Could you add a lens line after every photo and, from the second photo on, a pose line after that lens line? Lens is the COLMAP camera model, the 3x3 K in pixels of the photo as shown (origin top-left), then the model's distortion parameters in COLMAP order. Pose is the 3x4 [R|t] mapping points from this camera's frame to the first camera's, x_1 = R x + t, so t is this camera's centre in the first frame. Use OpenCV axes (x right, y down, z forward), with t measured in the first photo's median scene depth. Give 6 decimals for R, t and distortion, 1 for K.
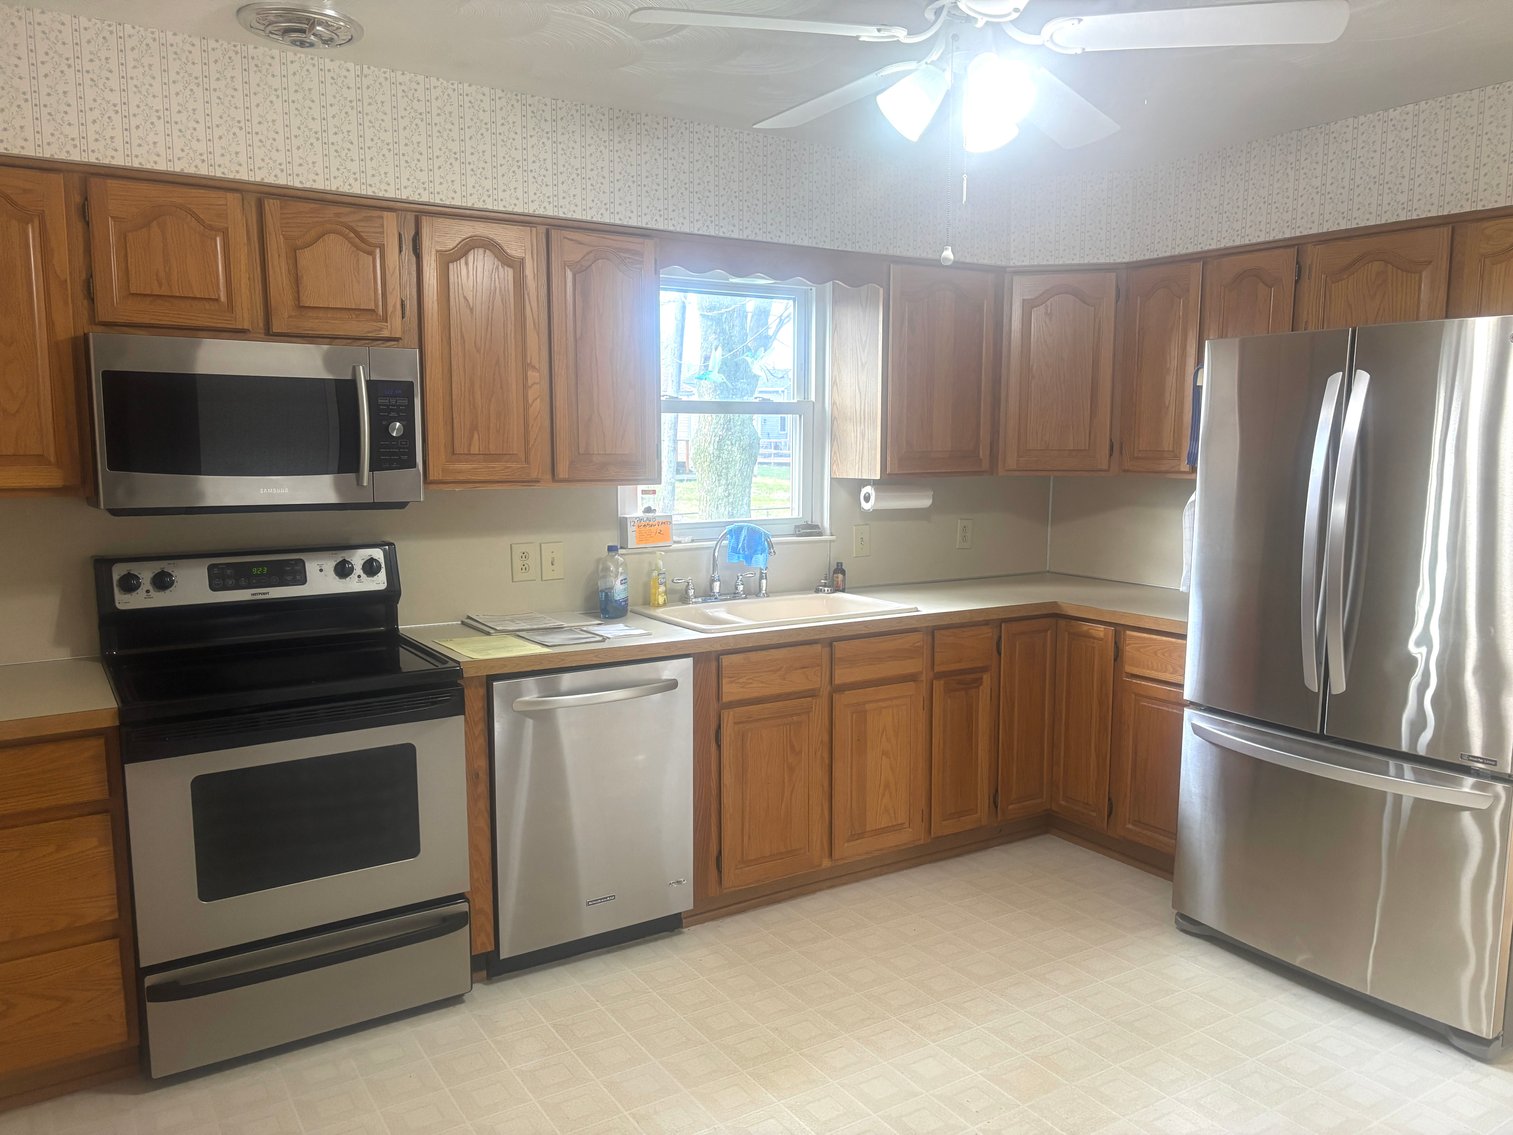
lens RADIAL K [[1137.6, 0, 756.5], [0, 1137.6, 567.5], [0, 0, 1]] dist [0.095458, -0.134528]
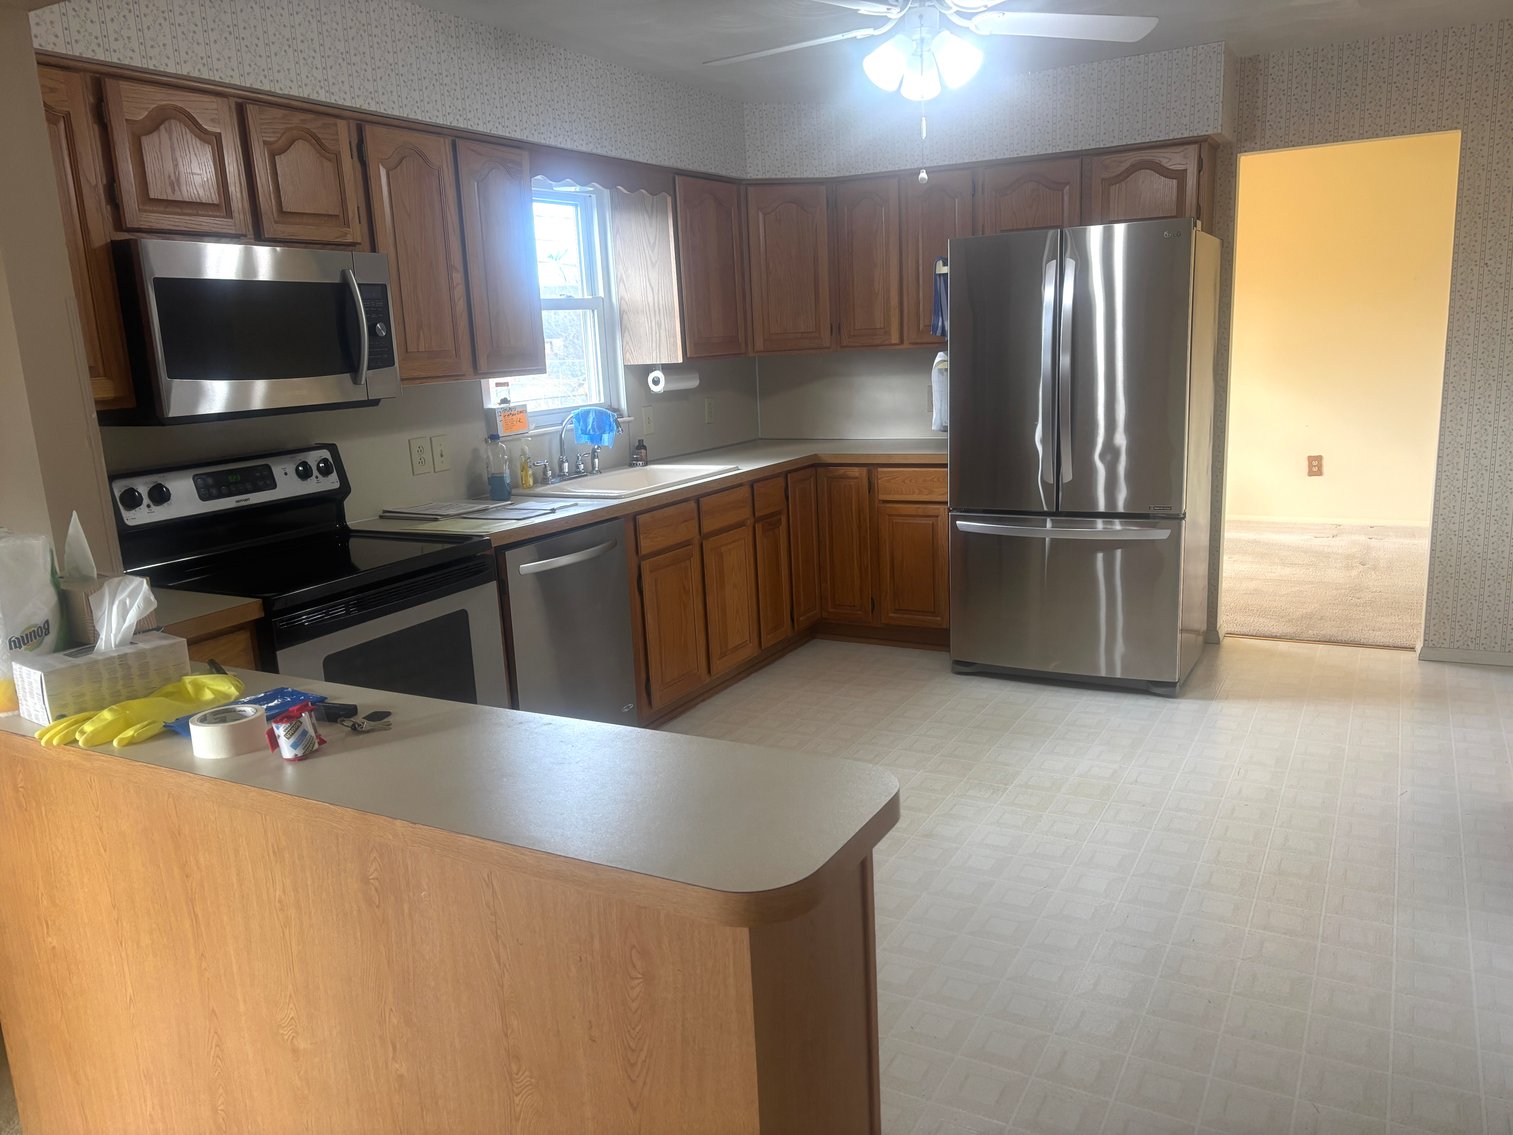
lens RADIAL K [[1137.6, 0, 756.5], [0, 1137.6, 567.5], [0, 0, 1]] dist [0.095458, -0.134528]
pose [[0.880187, -0.137925, 0.454145, -0.434032], [0.101408, 0.989400, 0.103942, 0.018700], [-0.463667, -0.045435, 0.884844, -0.098623]]
